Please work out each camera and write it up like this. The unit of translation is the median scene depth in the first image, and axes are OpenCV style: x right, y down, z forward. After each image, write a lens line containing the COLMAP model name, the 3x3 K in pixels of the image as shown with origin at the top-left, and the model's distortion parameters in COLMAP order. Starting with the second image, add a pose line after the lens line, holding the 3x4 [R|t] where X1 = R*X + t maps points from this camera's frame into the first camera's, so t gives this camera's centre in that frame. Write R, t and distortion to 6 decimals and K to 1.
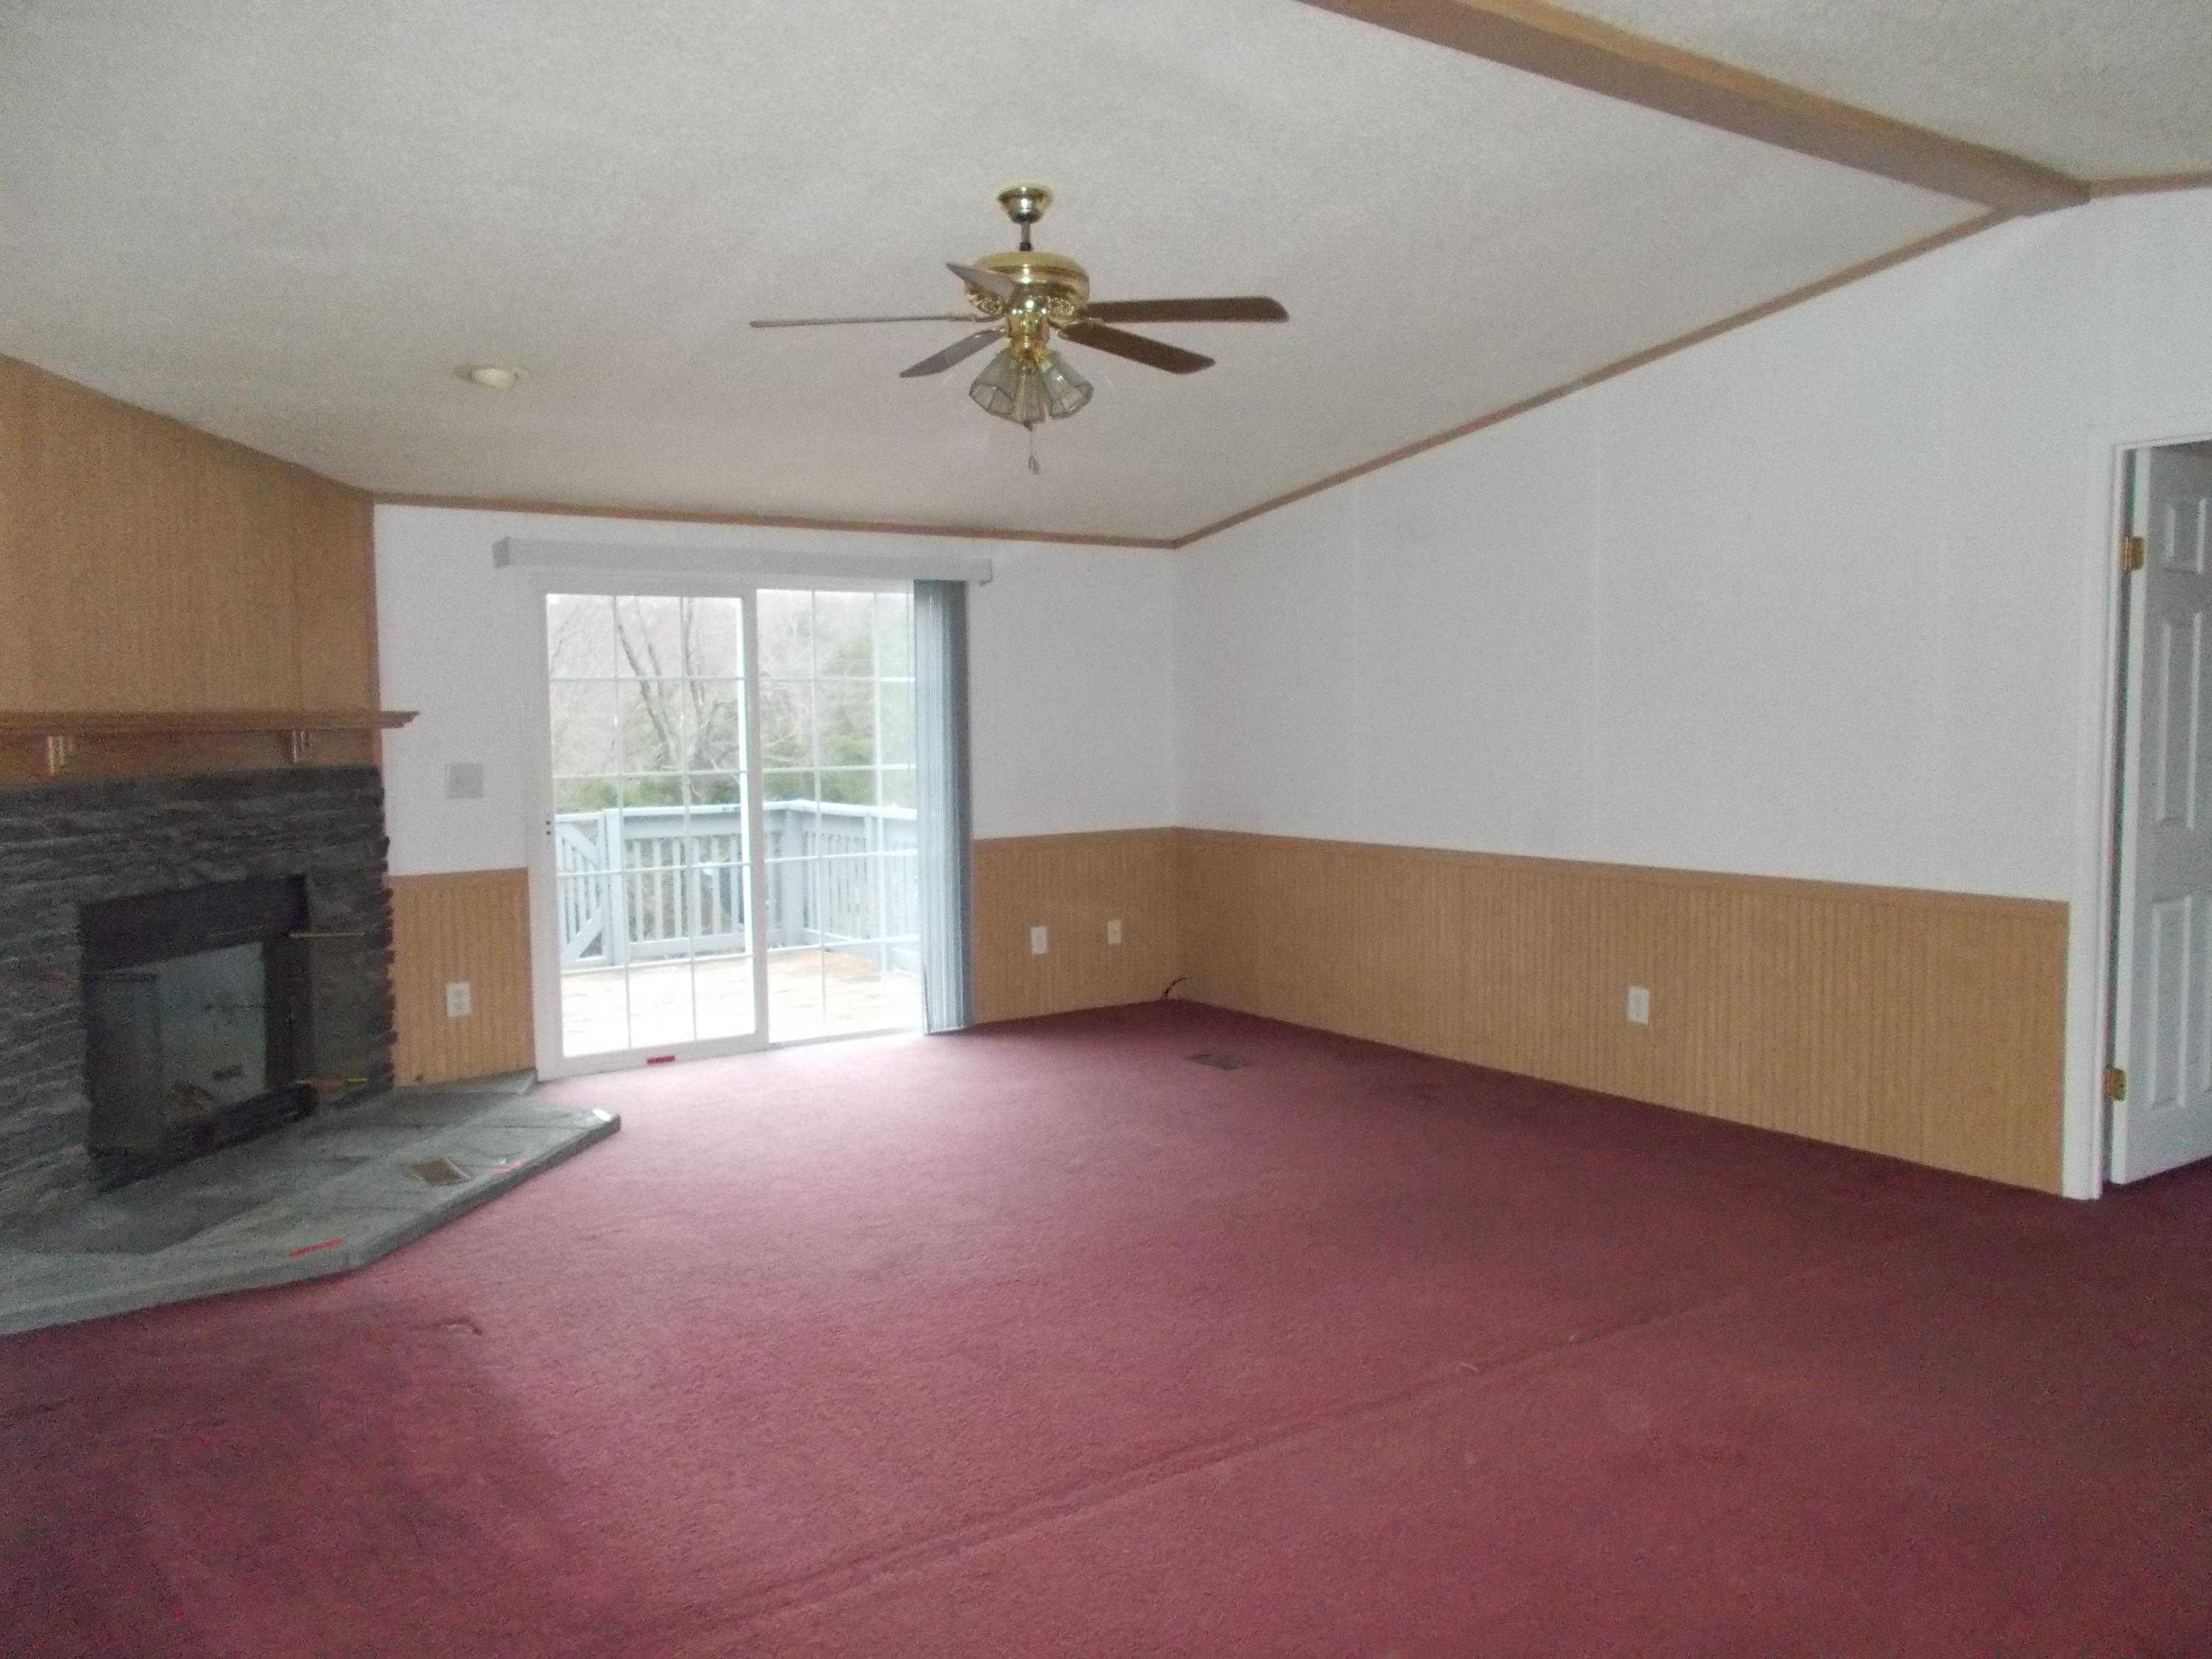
lens RADIAL K [[1669.5, 0, 1103.6], [0, 1669.5, 826.0], [0, 0, 1]] dist [-0.001641, 0.007479]
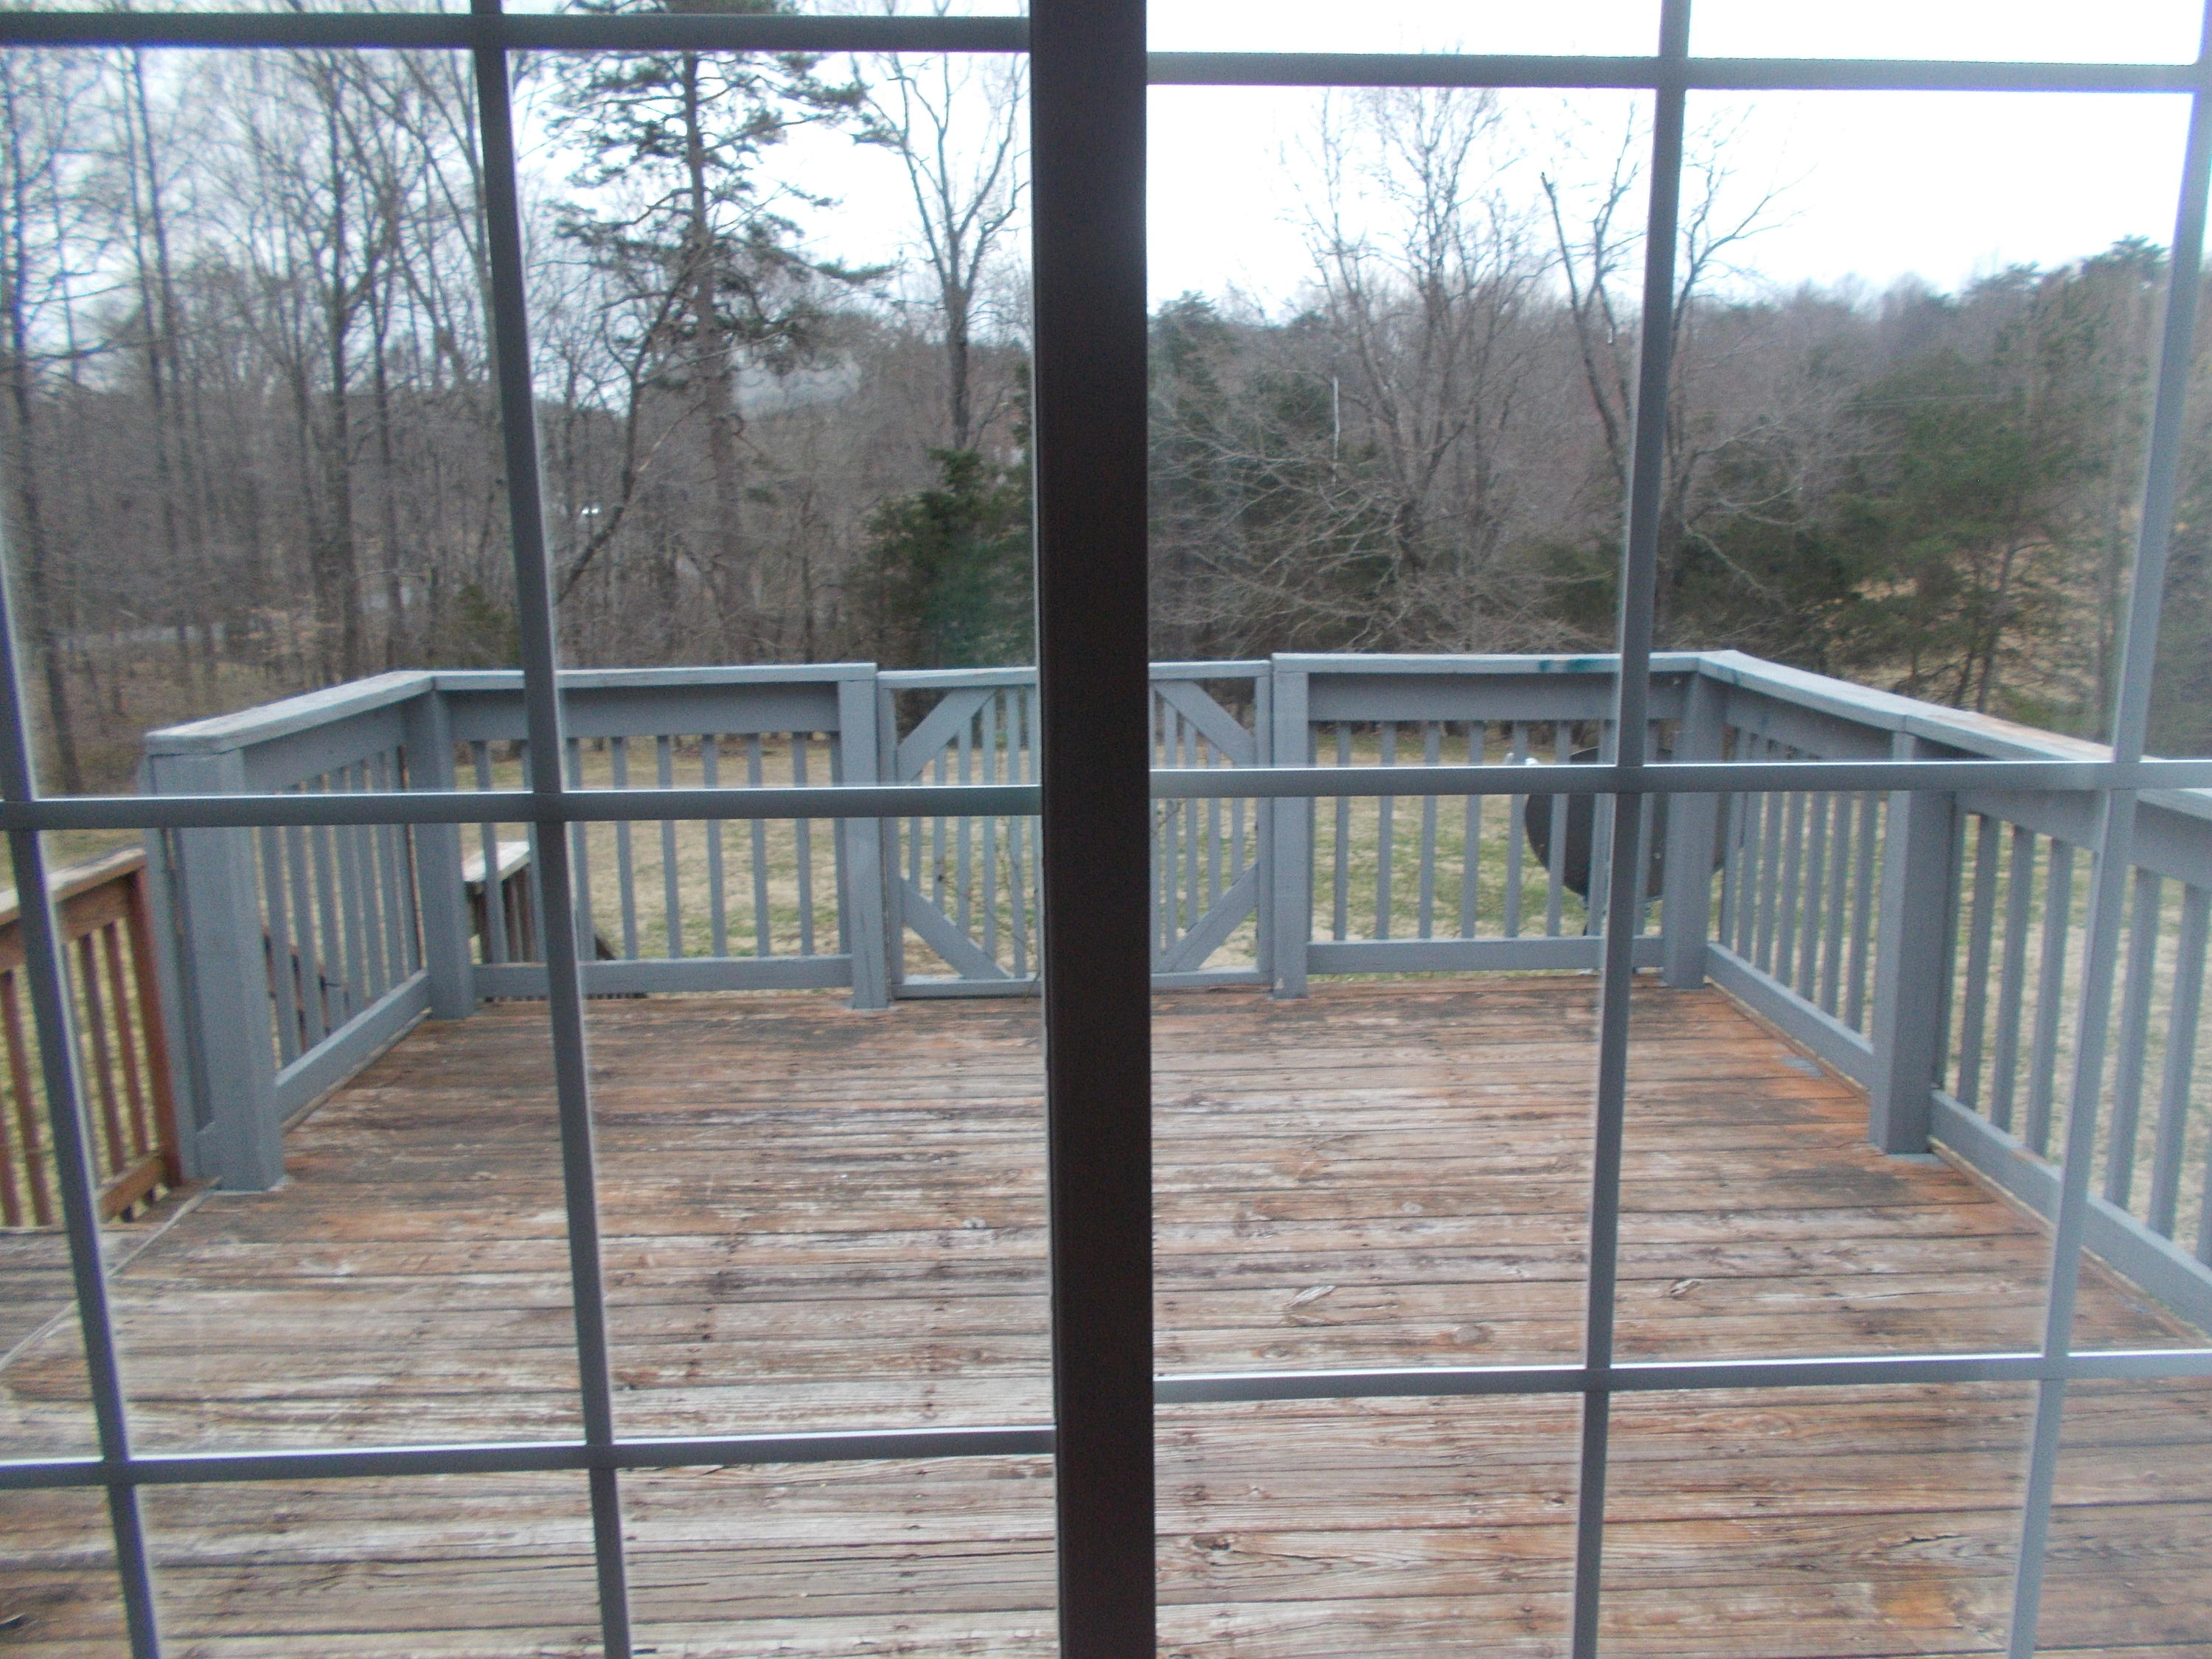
lens RADIAL K [[1669.5, 0, 1107.8], [0, 1669.5, 824.6], [0, 0, 1]] dist [-0.001641, 0.007479]
pose [[0.843398, 0.119225, -0.523894, -0.097400], [-0.042795, 0.986878, 0.155695, -0.034599], [0.535582, -0.108893, 0.837433, 0.619017]]
